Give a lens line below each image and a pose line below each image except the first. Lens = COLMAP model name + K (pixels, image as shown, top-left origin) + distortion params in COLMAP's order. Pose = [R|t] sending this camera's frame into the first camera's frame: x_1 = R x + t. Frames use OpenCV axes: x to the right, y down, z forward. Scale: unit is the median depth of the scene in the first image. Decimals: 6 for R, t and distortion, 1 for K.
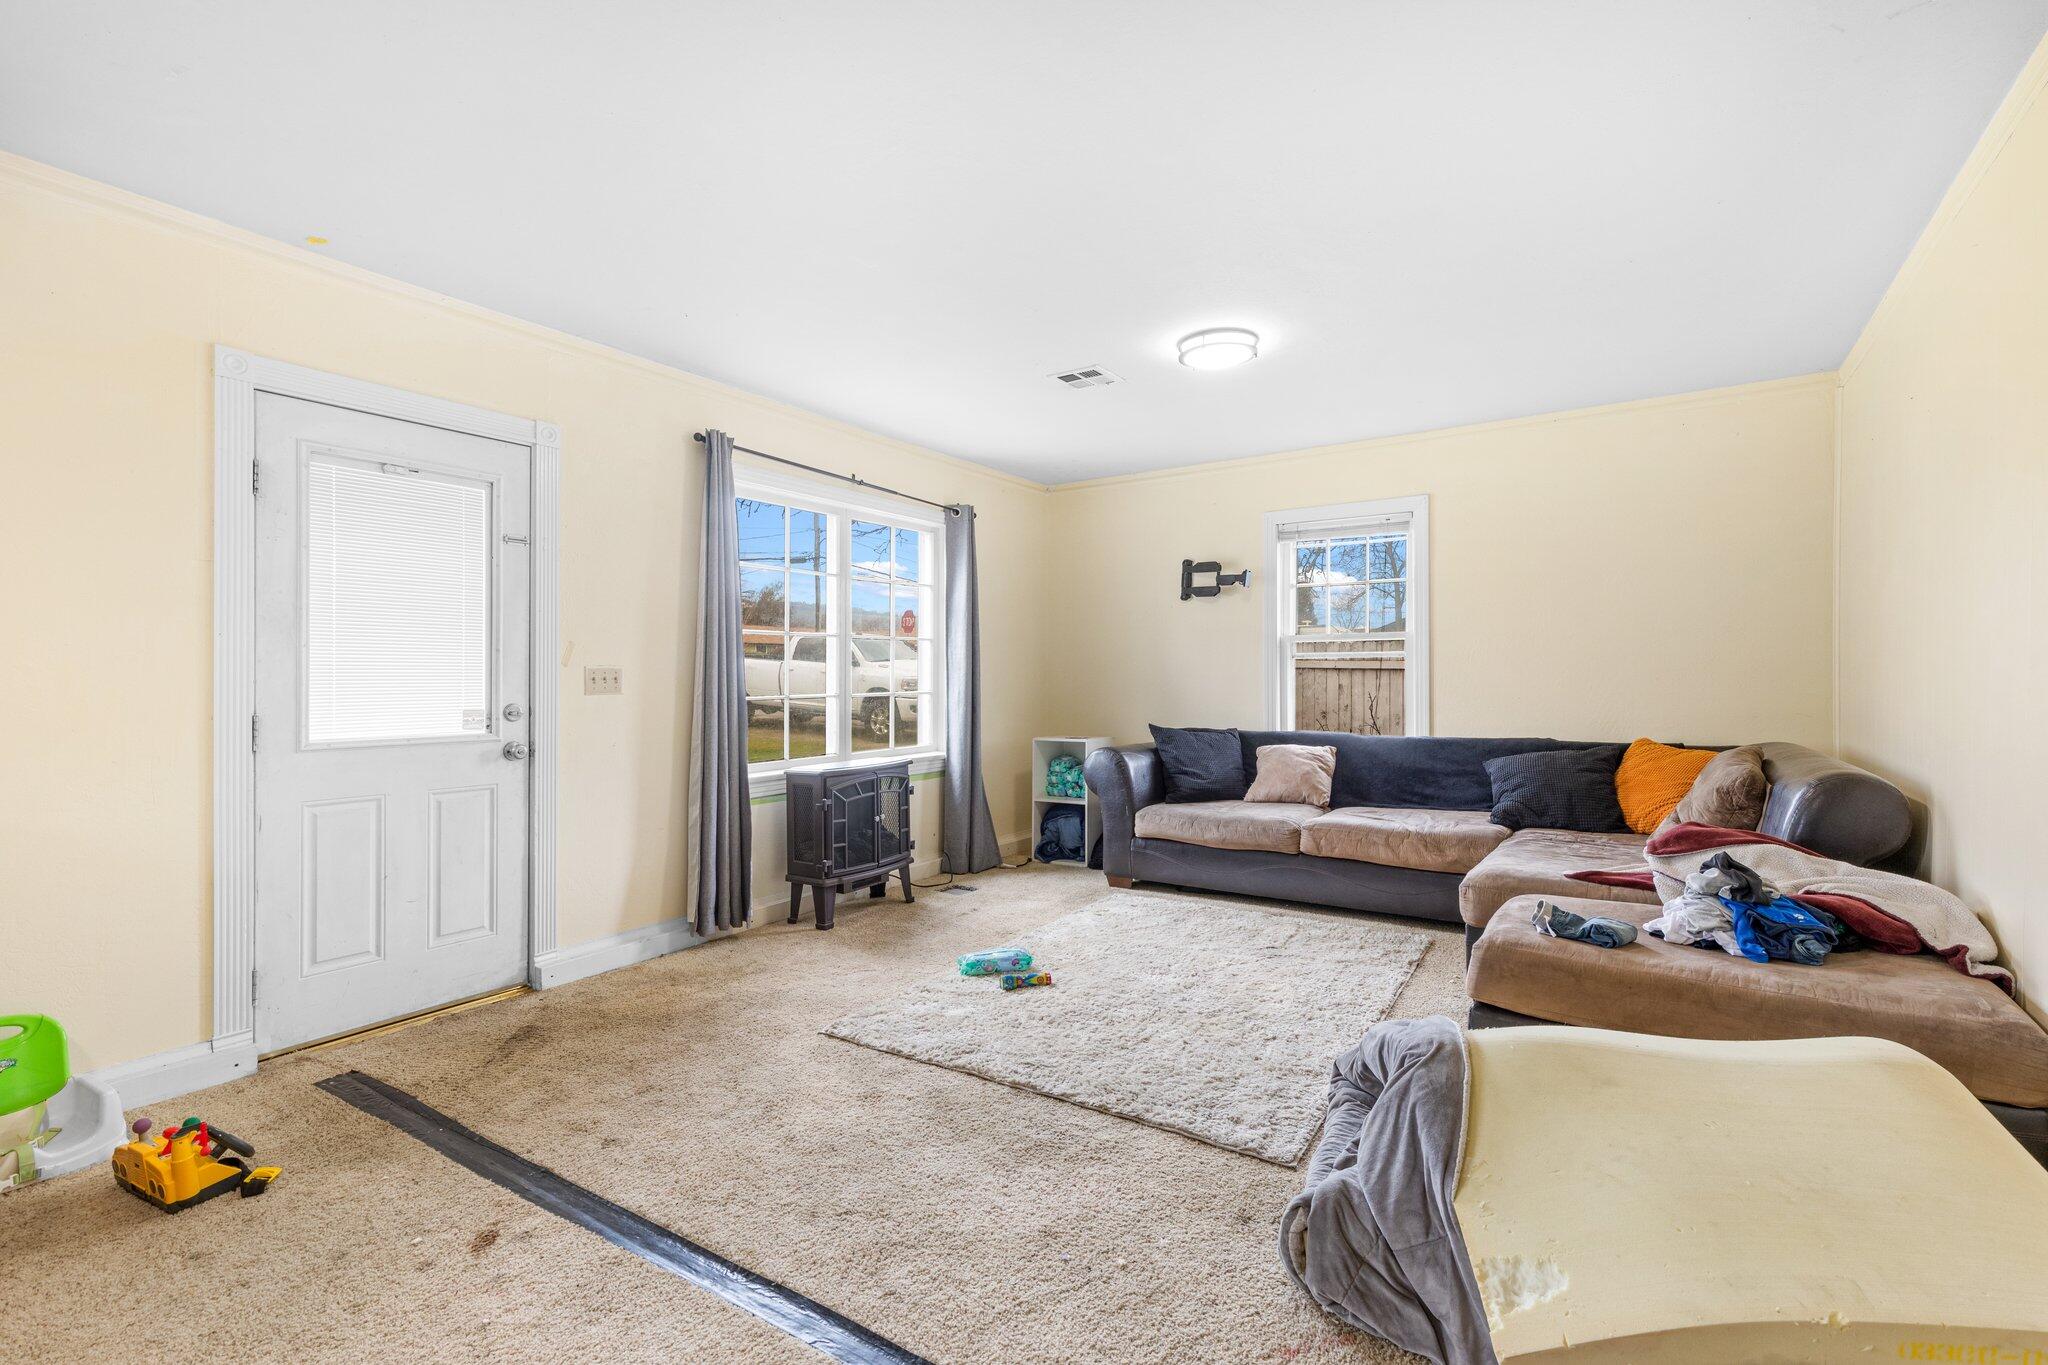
lens RADIAL K [[918.6, 0, 1024.1], [0, 918.6, 681.6], [0, 0, 1]] dist [0.002635, 0.000254]
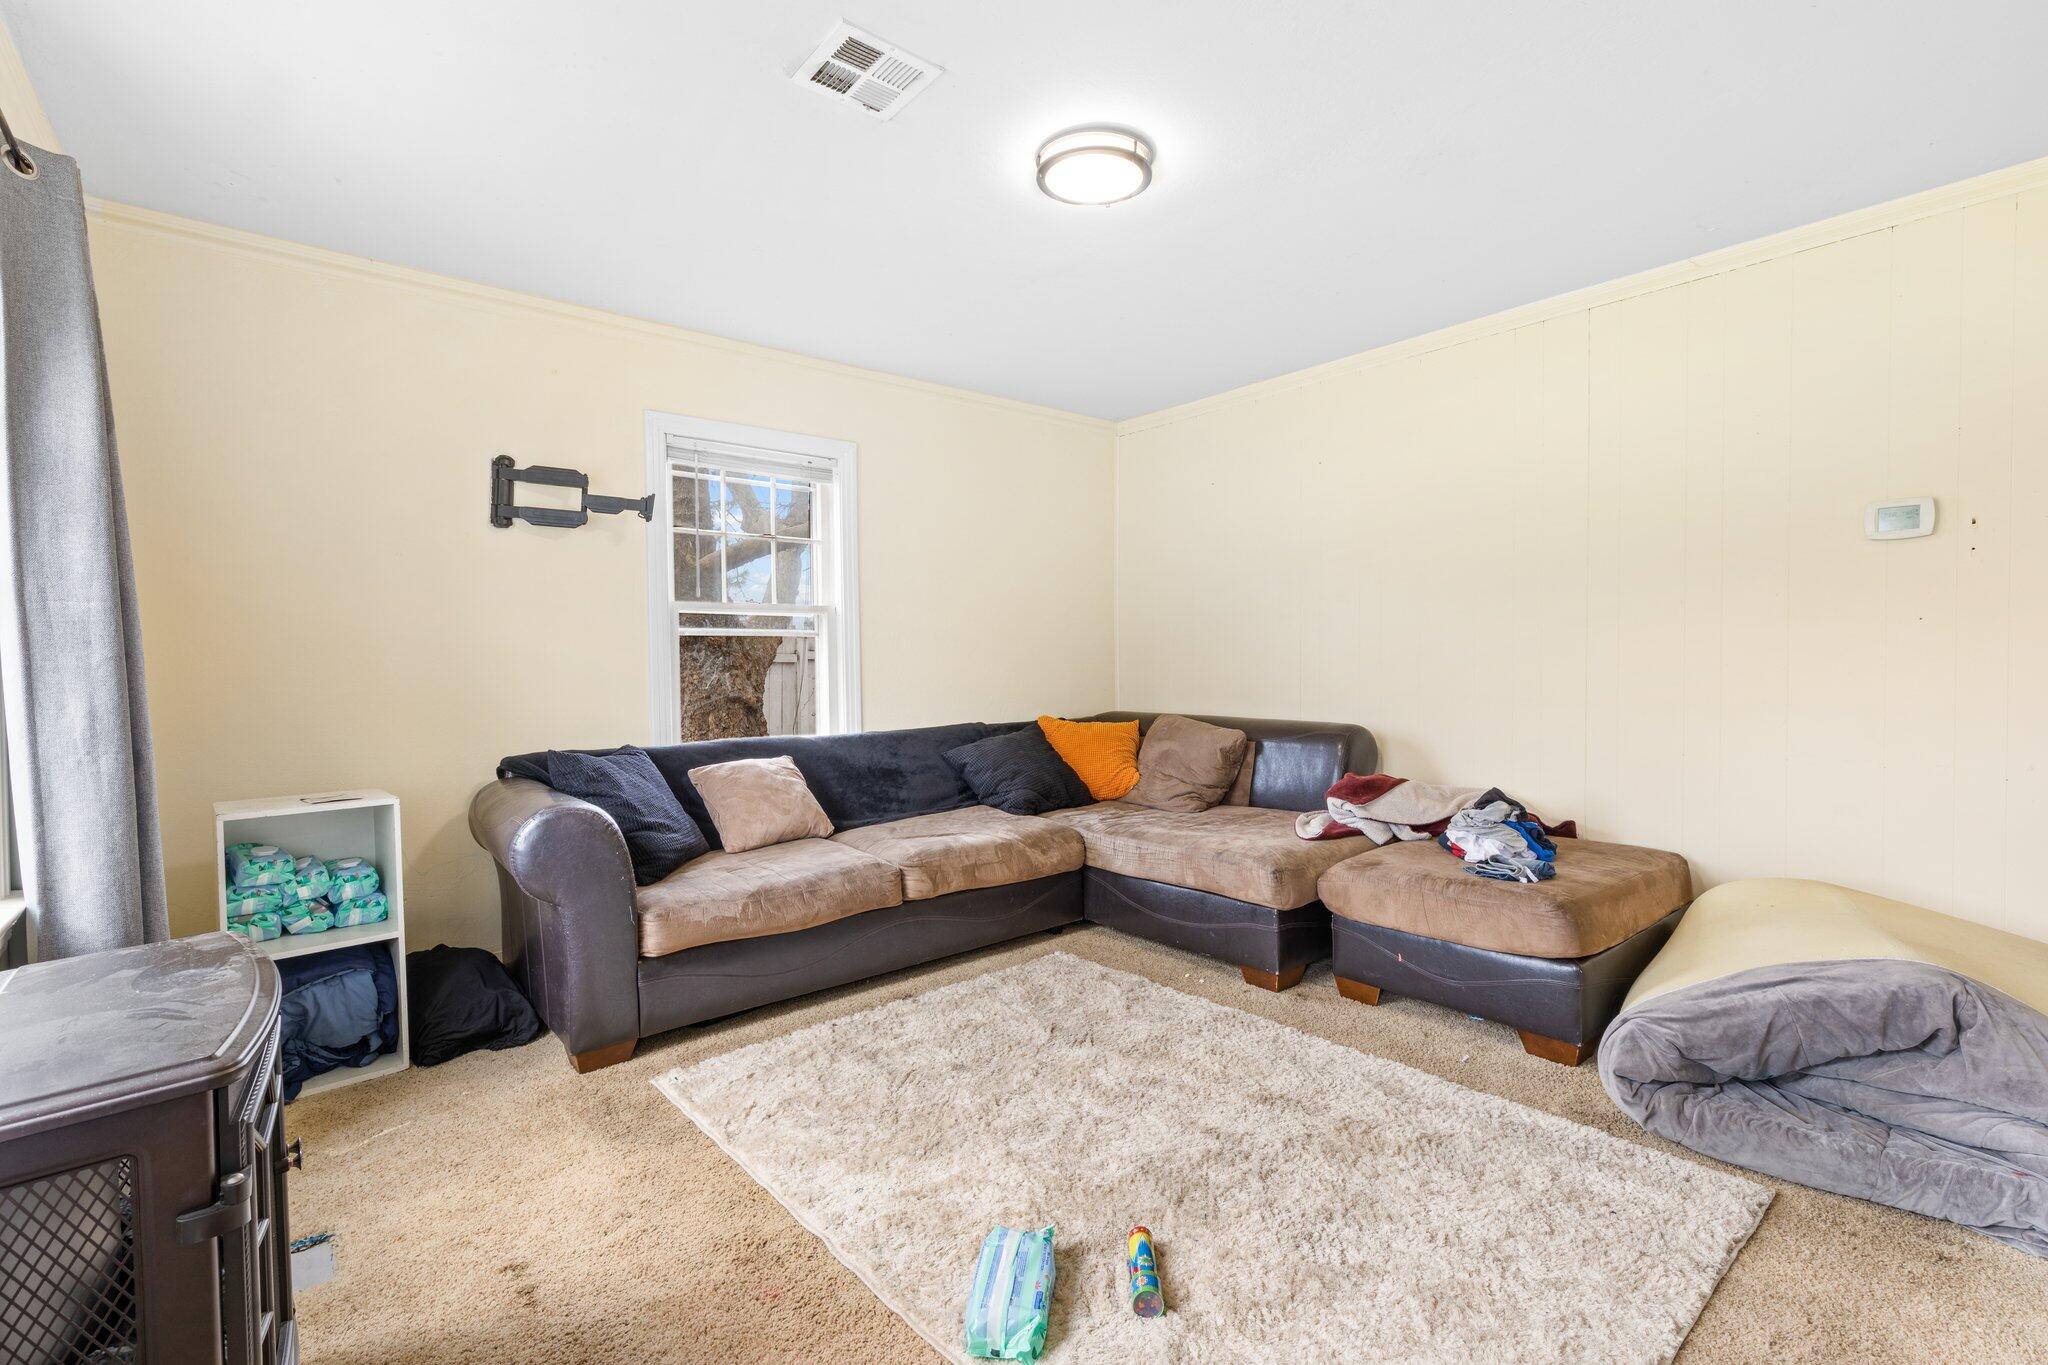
lens RADIAL K [[918.6, 0, 1023.6], [0, 918.6, 681.4], [0, 0, 1]] dist [0.002635, 0.000254]
pose [[0.261766, -0.024224, 0.964827, -0.302345], [0.012365, 0.999687, 0.021745, -0.002597], [-0.965052, 0.006238, 0.261983, 0.575777]]
